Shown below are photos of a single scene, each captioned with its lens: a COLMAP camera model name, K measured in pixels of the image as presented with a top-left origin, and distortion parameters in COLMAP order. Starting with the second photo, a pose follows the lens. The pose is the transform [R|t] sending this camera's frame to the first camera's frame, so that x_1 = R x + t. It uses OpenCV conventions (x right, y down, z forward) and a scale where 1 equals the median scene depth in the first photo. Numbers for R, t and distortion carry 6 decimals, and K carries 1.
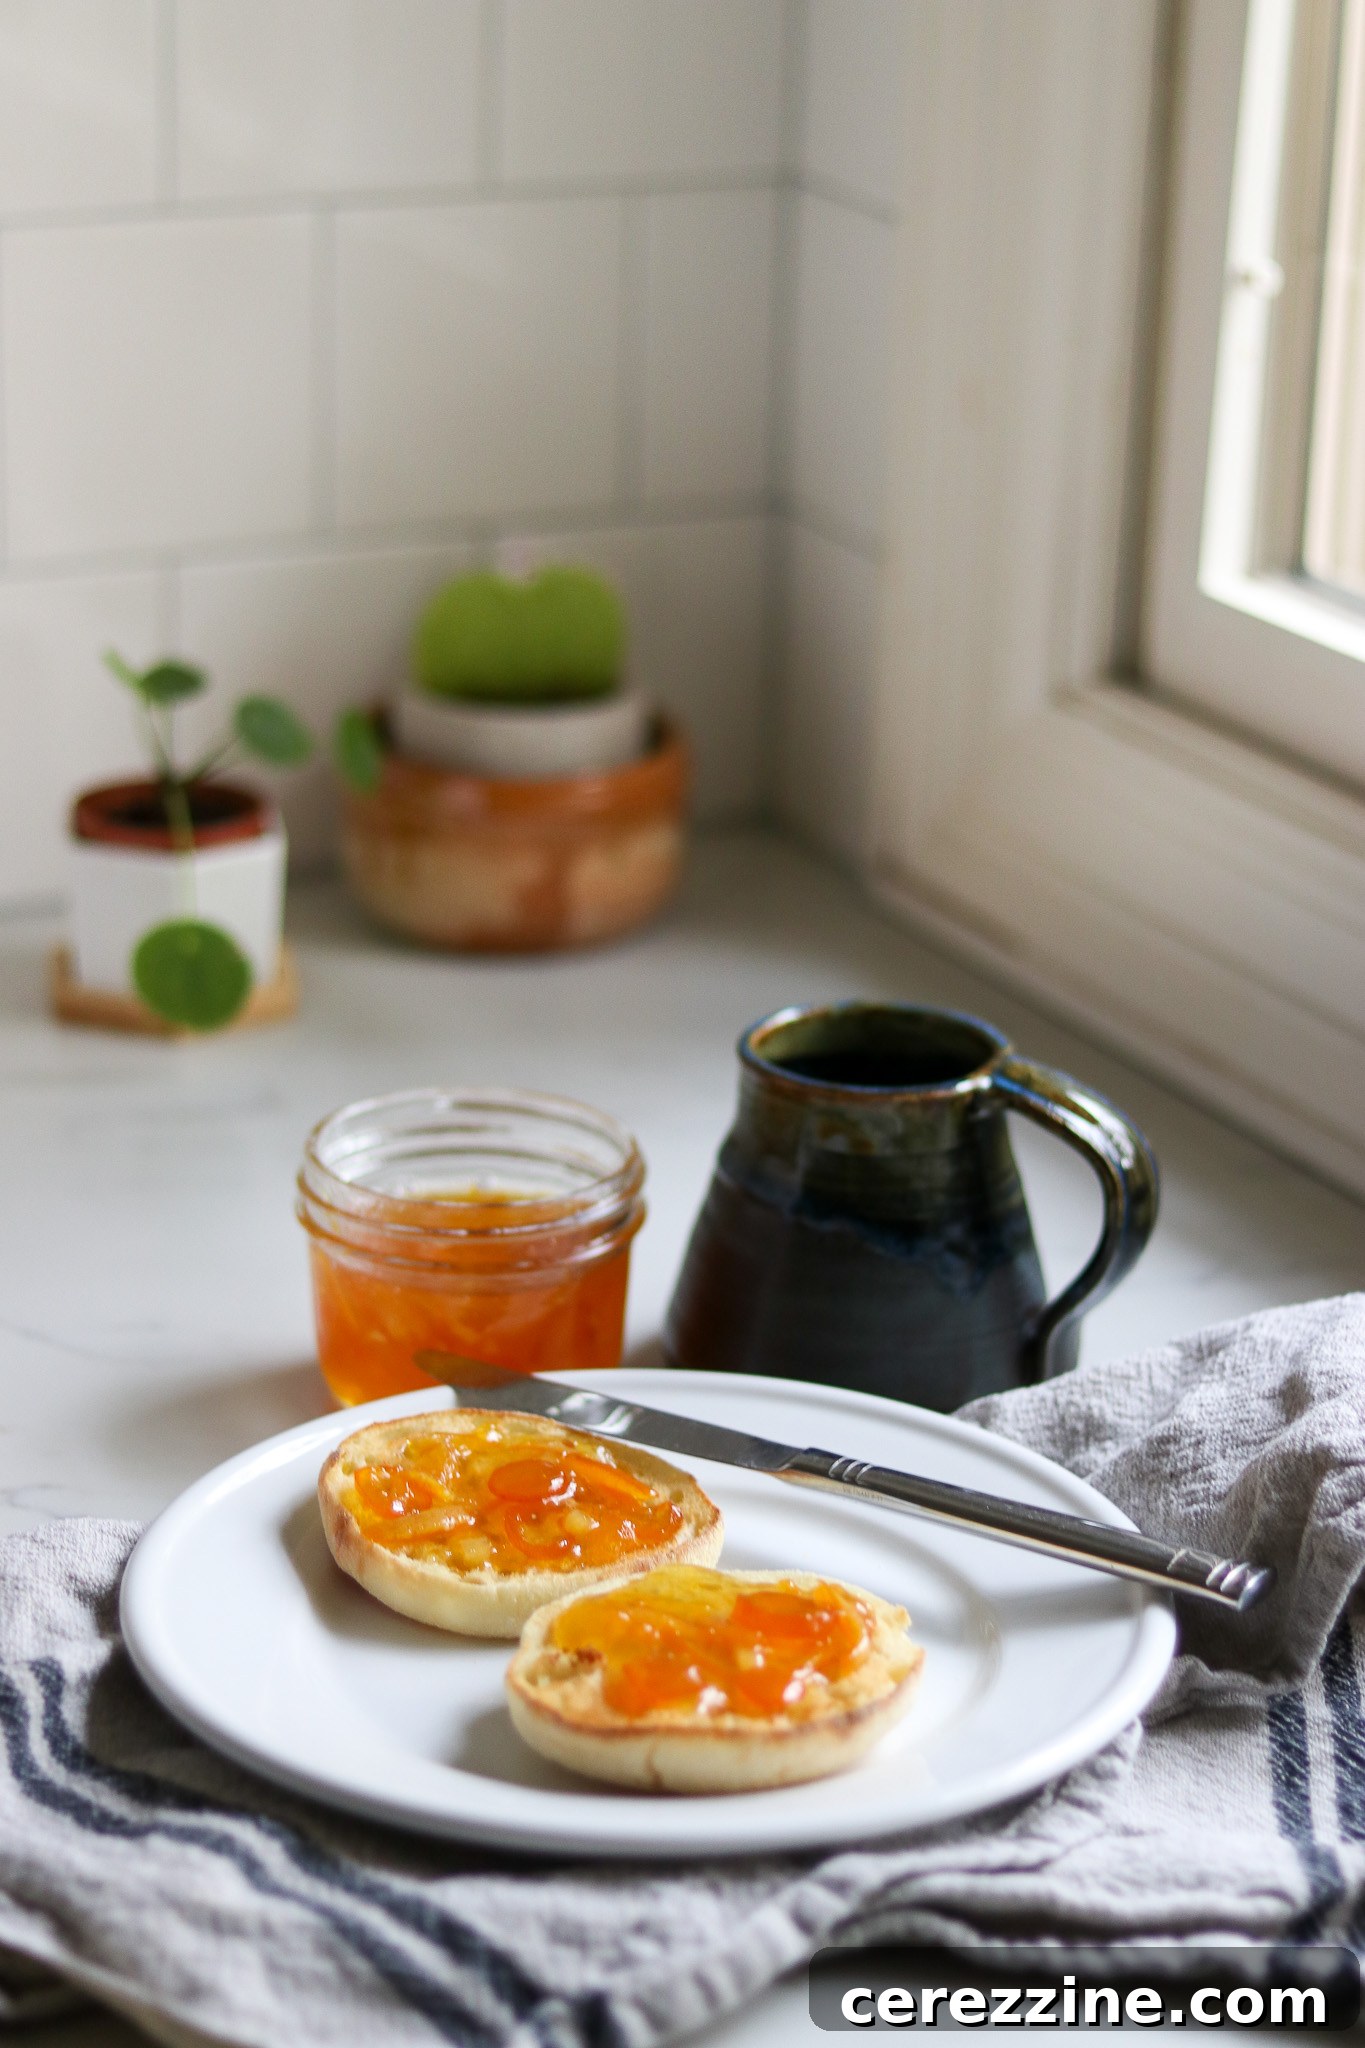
lens RADIAL K [[4798.2, 0, 682.5], [0, 4798.2, 1024.0], [0, 0, 1]] dist [0.072036, -0.182309]
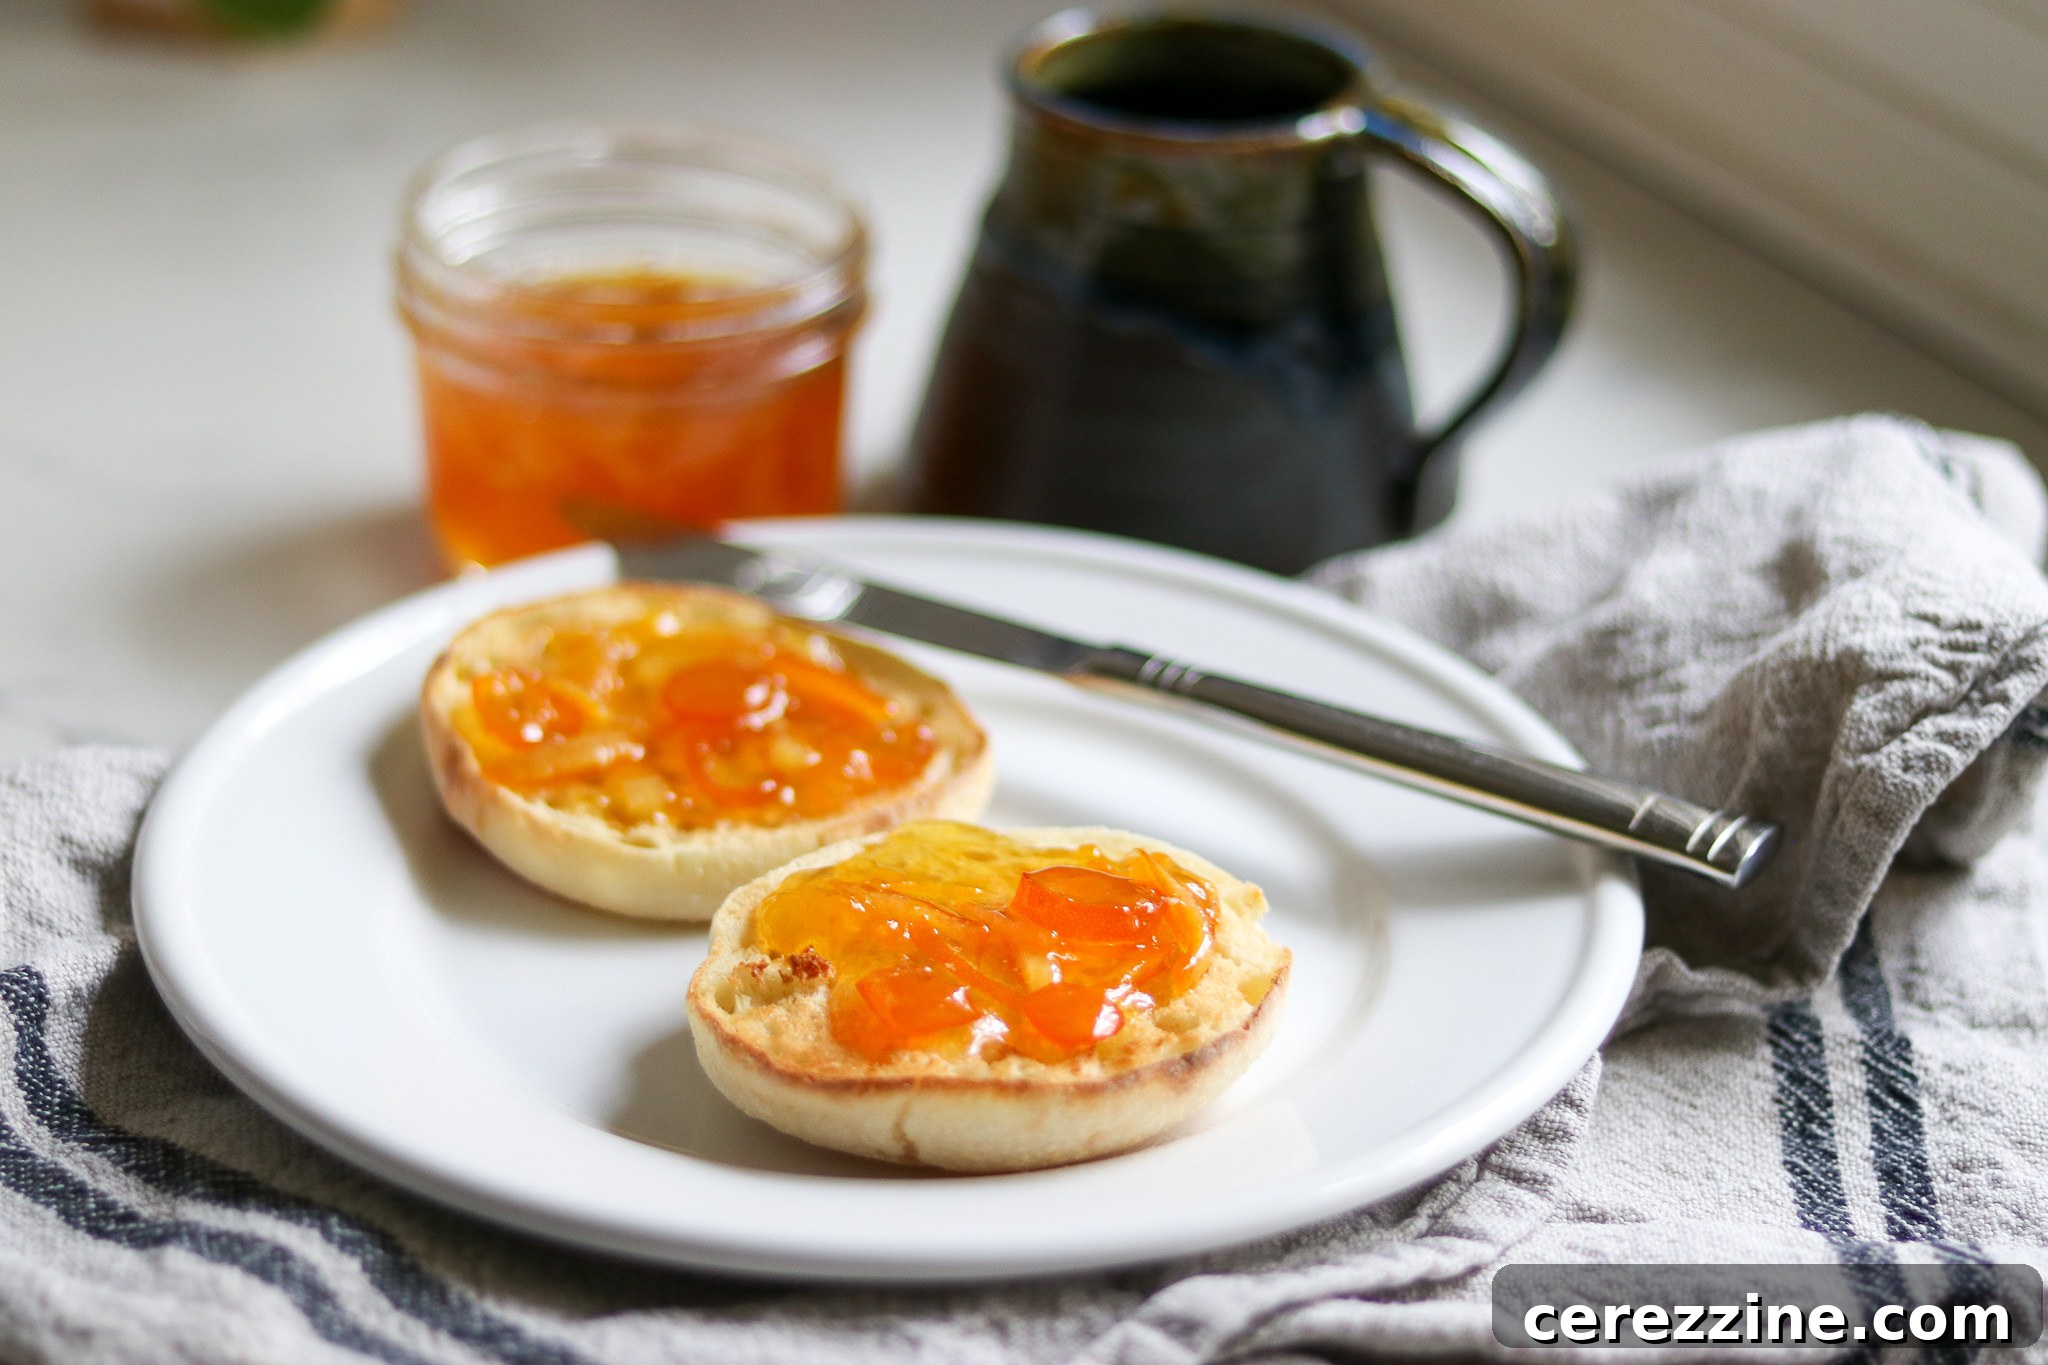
lens RADIAL K [[4798.2, 0, 1024.0], [0, 4798.2, 682.5], [0, 0, 1]] dist [0.072036, -0.182309]
pose [[0.999398, -0.003887, 0.034473, -0.011690], [-0.000859, 0.990625, 0.136609, -0.003336], [-0.034680, -0.136557, 0.990025, 0.307972]]
